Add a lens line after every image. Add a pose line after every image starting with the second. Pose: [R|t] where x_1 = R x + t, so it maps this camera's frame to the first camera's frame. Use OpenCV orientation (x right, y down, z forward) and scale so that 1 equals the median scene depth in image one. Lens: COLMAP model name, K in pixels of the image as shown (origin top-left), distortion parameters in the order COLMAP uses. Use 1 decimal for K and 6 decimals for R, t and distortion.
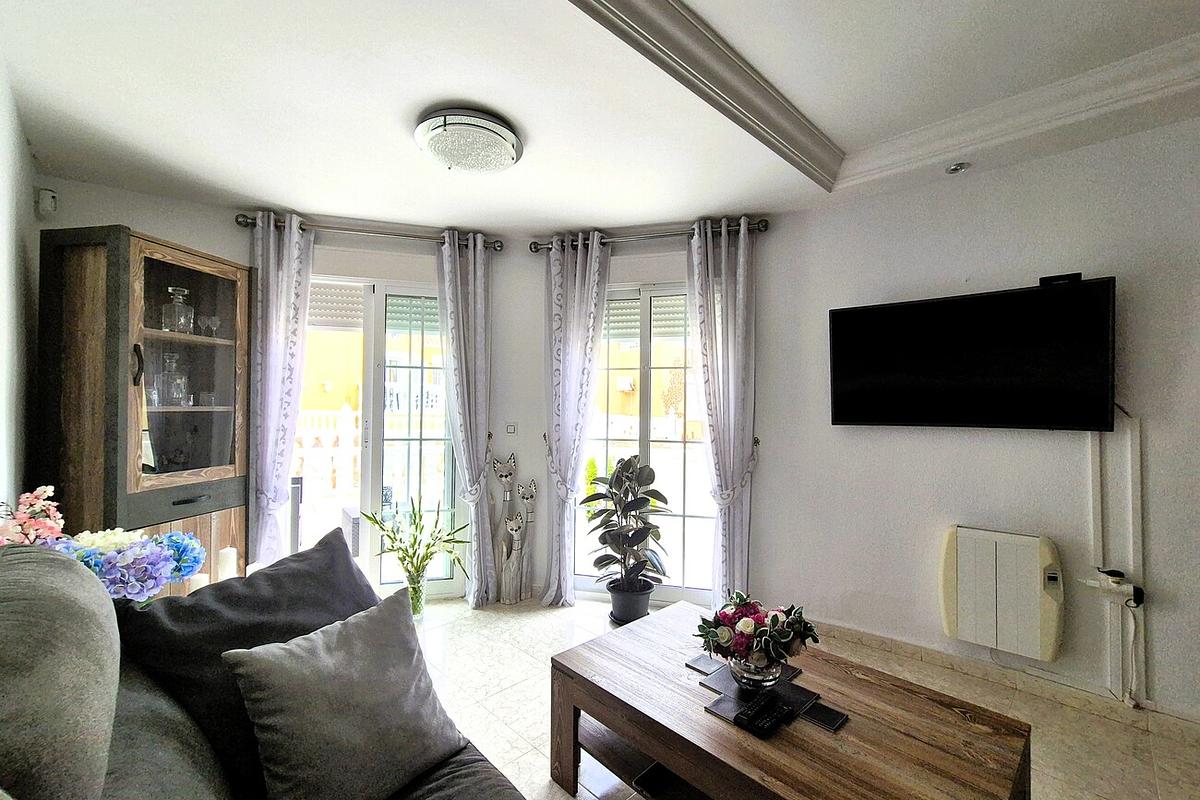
lens RADIAL K [[496.6, 0, 602.5], [0, 496.6, 400.5], [0, 0, 1]] dist [0.001761, 0.000393]
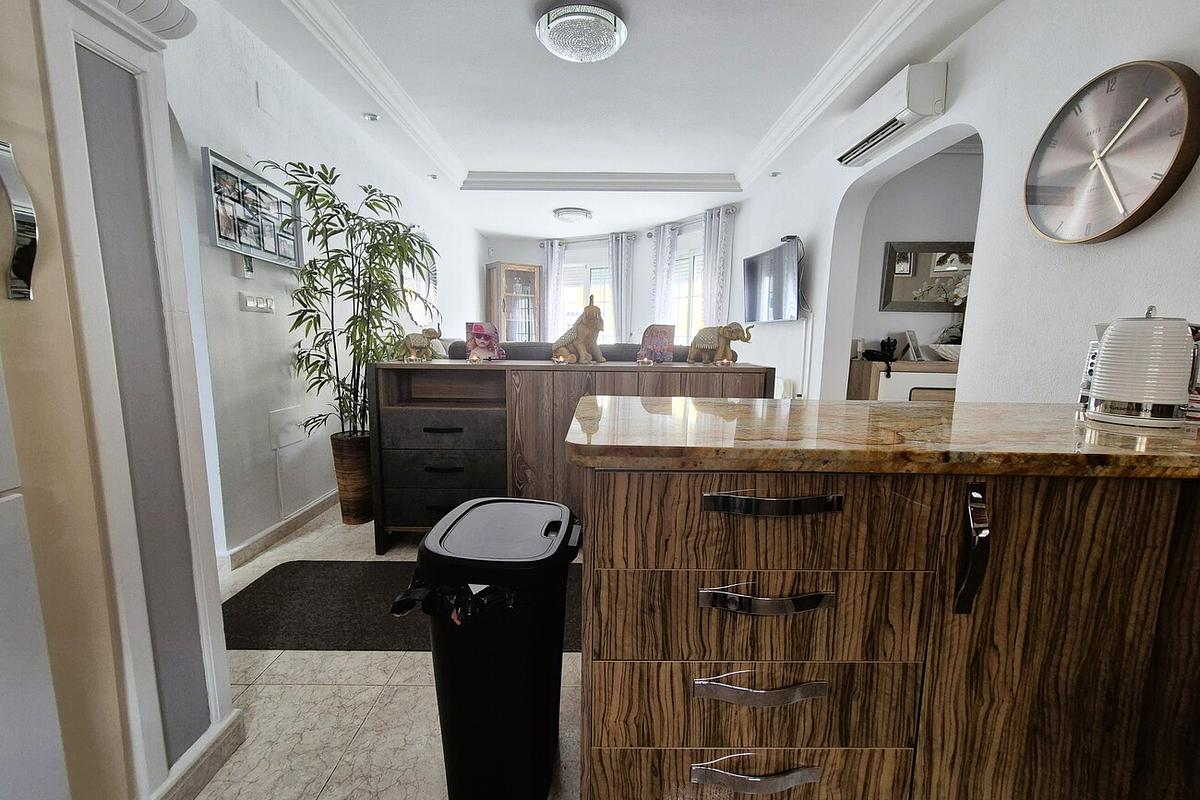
lens RADIAL K [[496.6, 0, 601.2], [0, 496.6, 404.3], [0, 0, 1]] dist [0.001761, 0.000393]
pose [[0.715510, 0.096830, -0.691859, 1.235383], [-0.000561, 0.990427, 0.138036, 0.081134], [0.698602, -0.098378, 0.708715, -0.609418]]
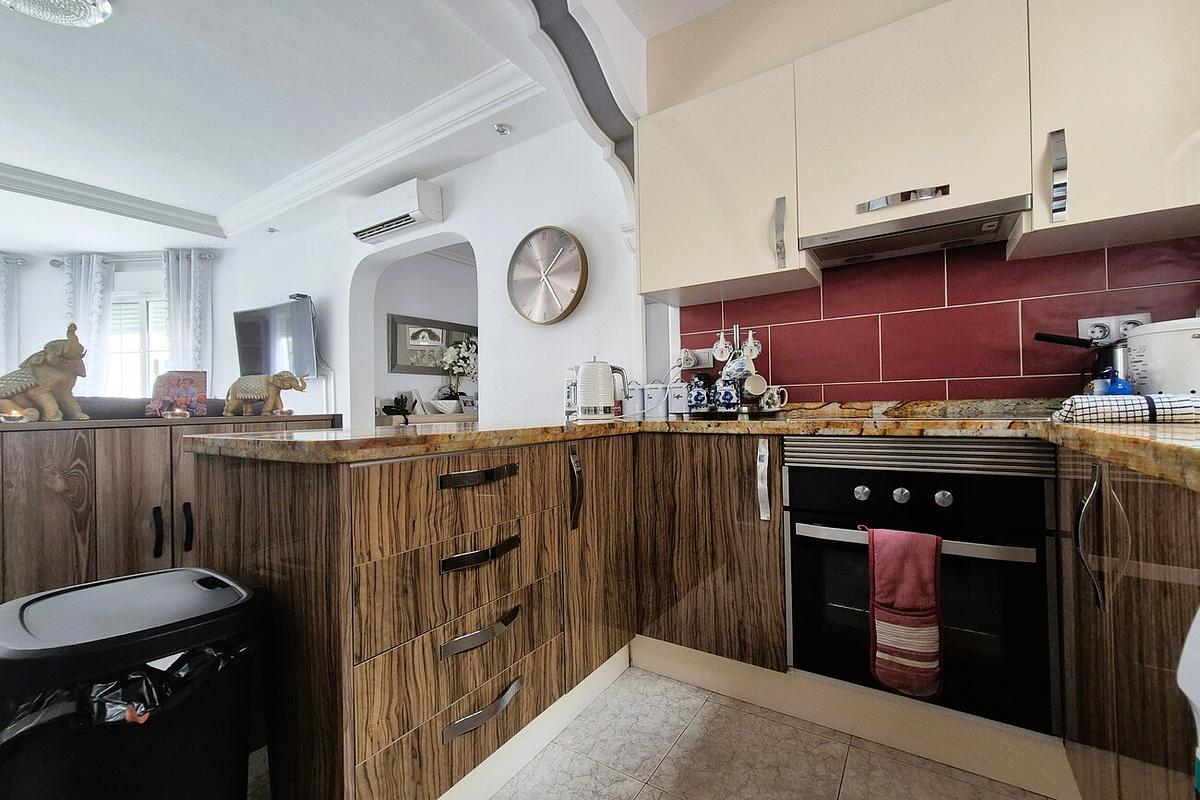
lens RADIAL K [[496.6, 0, 604.9], [0, 496.6, 403.7], [0, 0, 1]] dist [0.001761, 0.000393]
pose [[0.975371, -0.029377, 0.218605, 1.128325], [0.028717, 0.999568, 0.006195, 0.121628], [-0.218693, 0.000236, 0.975794, -0.728429]]
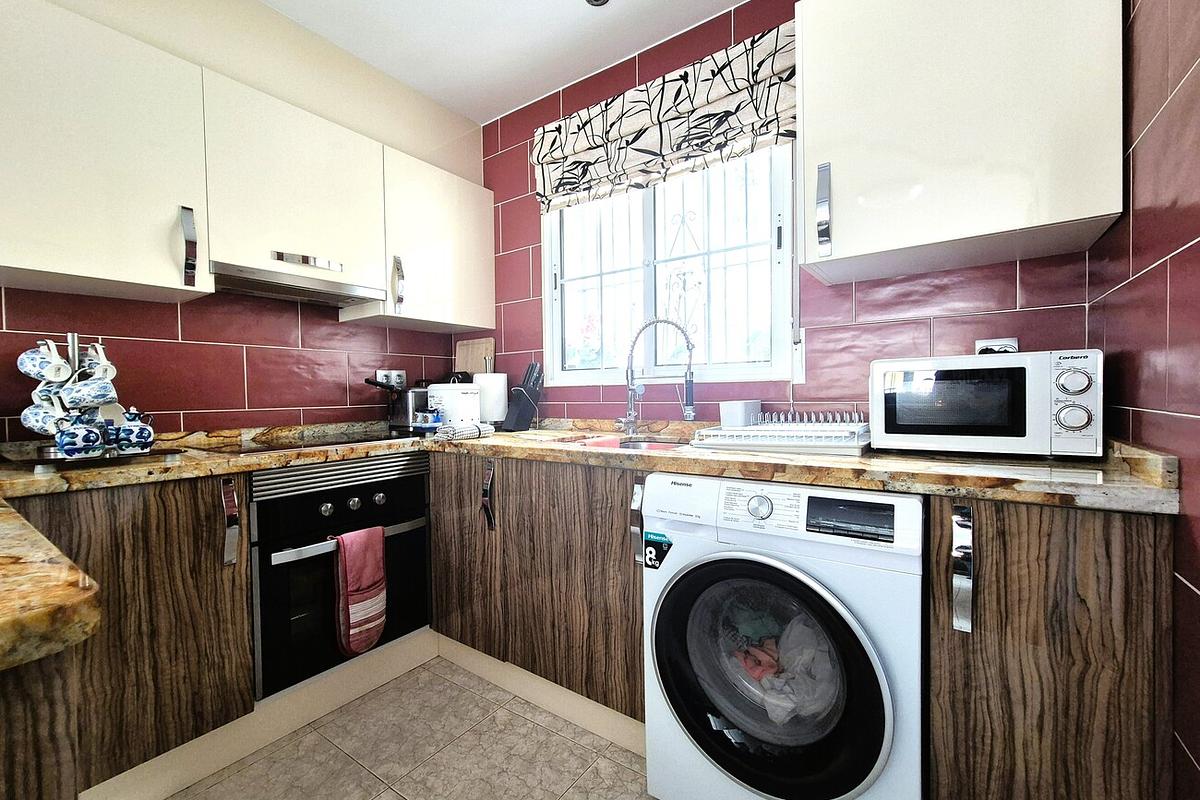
lens RADIAL K [[496.6, 0, 608.8], [0, 496.6, 403.8], [0, 0, 1]] dist [0.001761, 0.000393]
pose [[-0.196752, -0.030012, 0.979994, 0.873227], [0.001213, 0.999523, 0.030854, 0.081791], [-0.980452, 0.007259, -0.196622, -0.541418]]
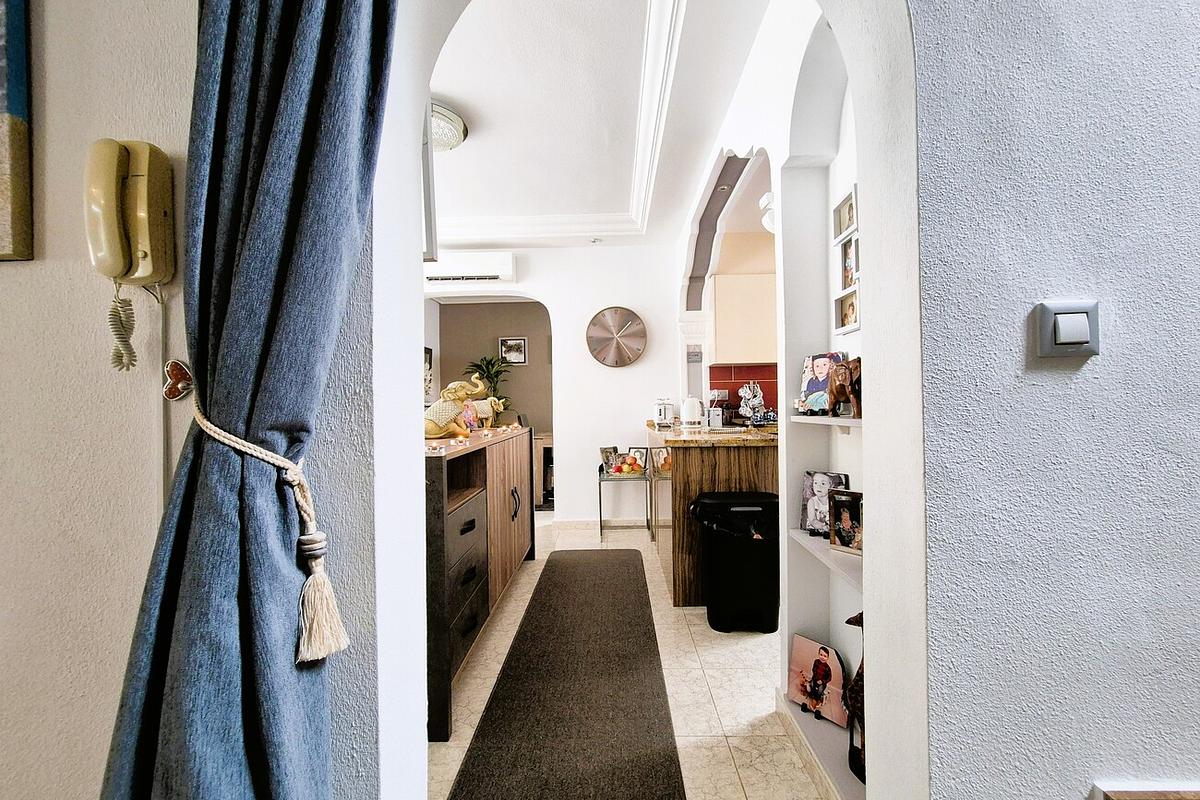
lens RADIAL K [[496.6, 0, 604.0], [0, 496.6, 398.9], [0, 0, 1]] dist [0.001761, 0.000393]
pose [[0.719294, -0.017550, 0.694484, 0.228024], [0.020002, 0.999790, 0.004549, 0.062468], [-0.694418, 0.010619, 0.719494, -0.818621]]
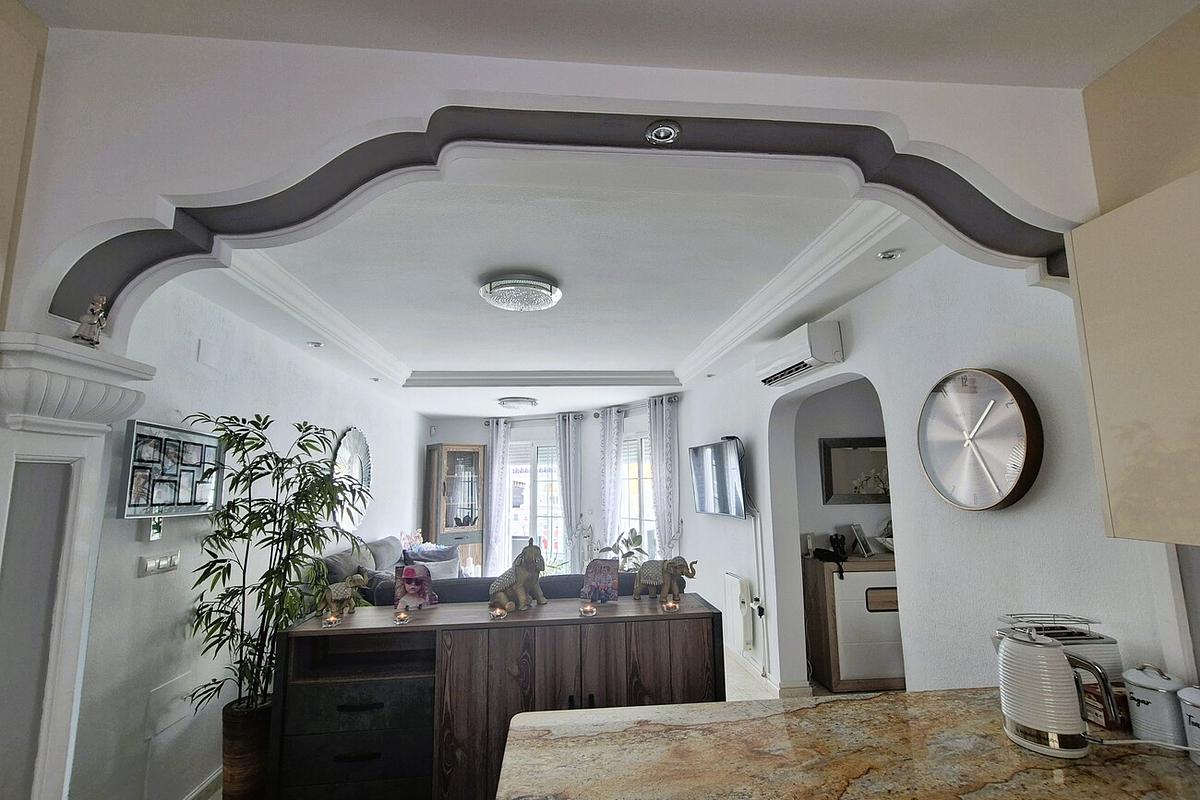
lens RADIAL K [[531.9, 0, 605.1], [0, 531.9, 403.9], [0, 0, 1]] dist [-0.001194, 0.002289]
pose [[0.778181, -0.111473, -0.618068, 1.282615], [0.029313, 0.989496, -0.141555, -0.067157], [0.627356, 0.092038, 0.773275, -0.626746]]
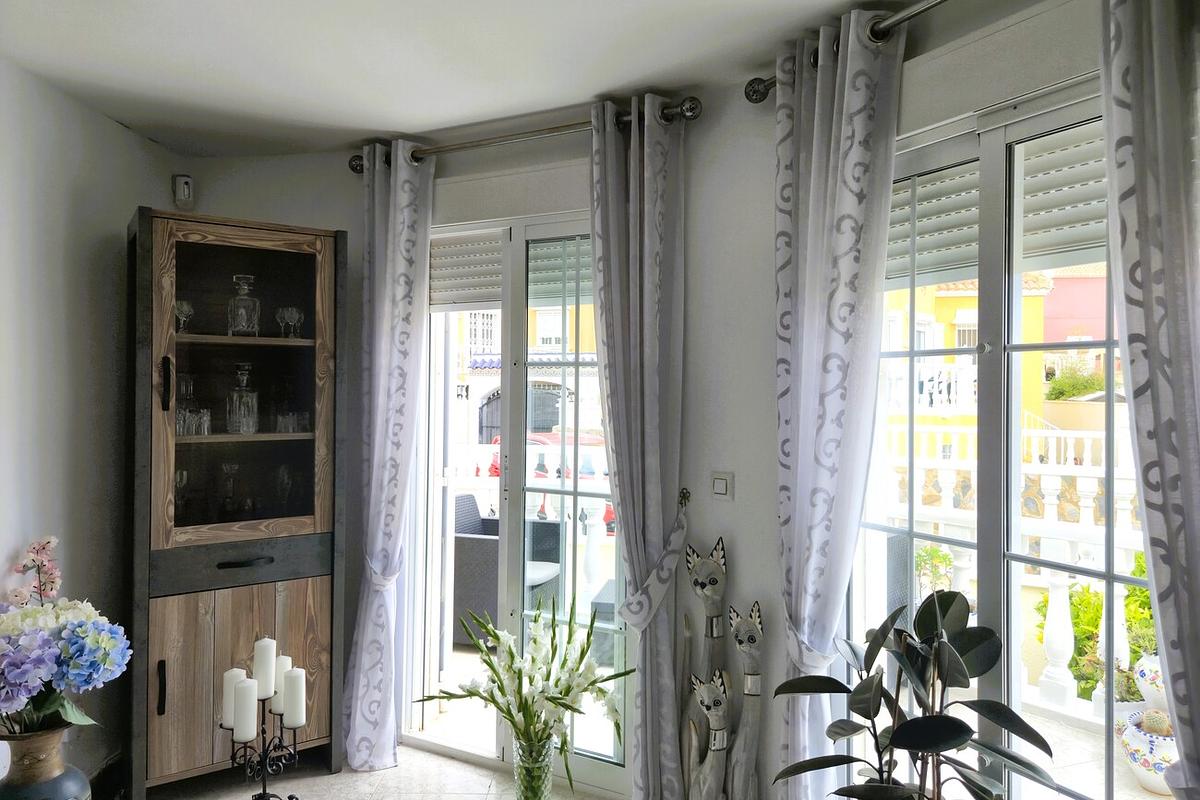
lens RADIAL K [[811.1, 0, 615.7], [0, 811.1, 385.1], [0, 0, 1]] dist [0.047216, -0.002802]
pose [[0.711230, -0.008527, -0.702907, 0.326621], [0.008083, 0.999960, -0.003952, -0.041321], [0.702913, -0.002870, 0.711270, 0.415201]]
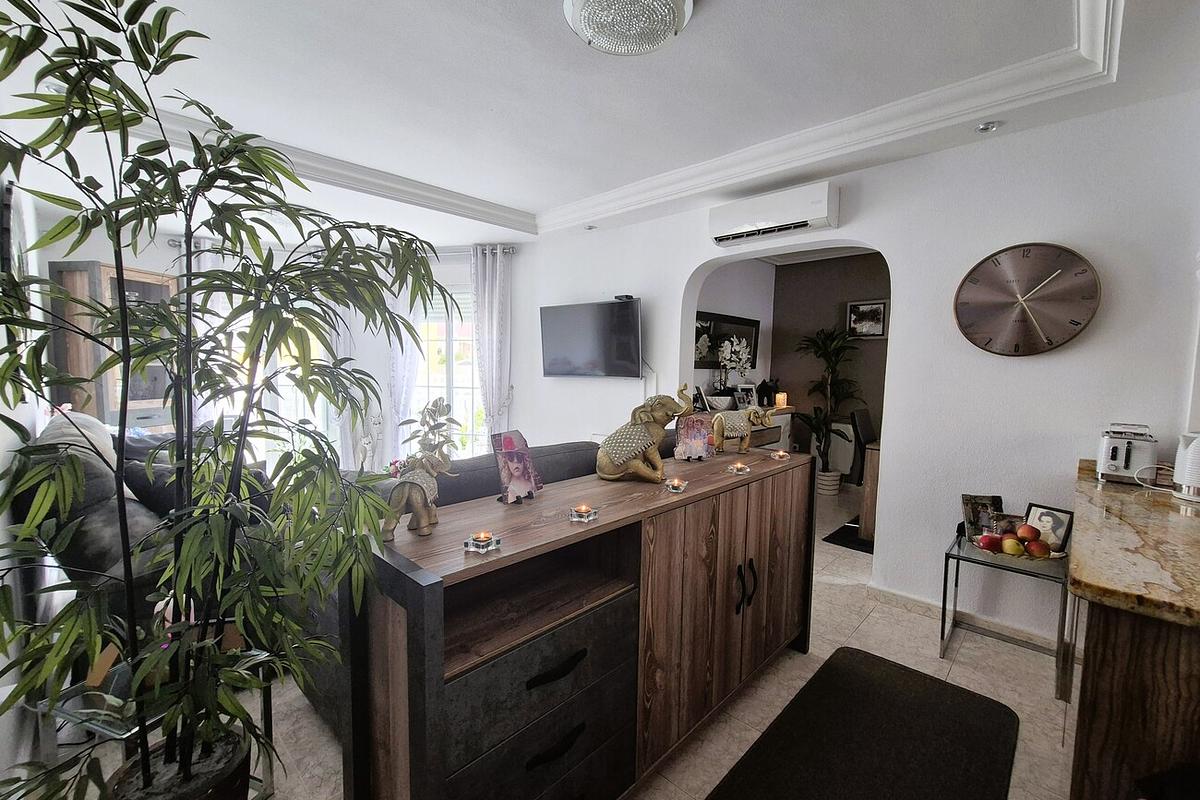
lens RADIAL K [[496.6, 0, 603.7], [0, 496.6, 404.6], [0, 0, 1]] dist [0.001761, 0.000393]
pose [[0.999642, 0.005693, 0.026153, 0.561258], [-0.007996, 0.996017, 0.088807, -0.007561], [-0.025544, -0.088985, 0.995705, -0.601245]]
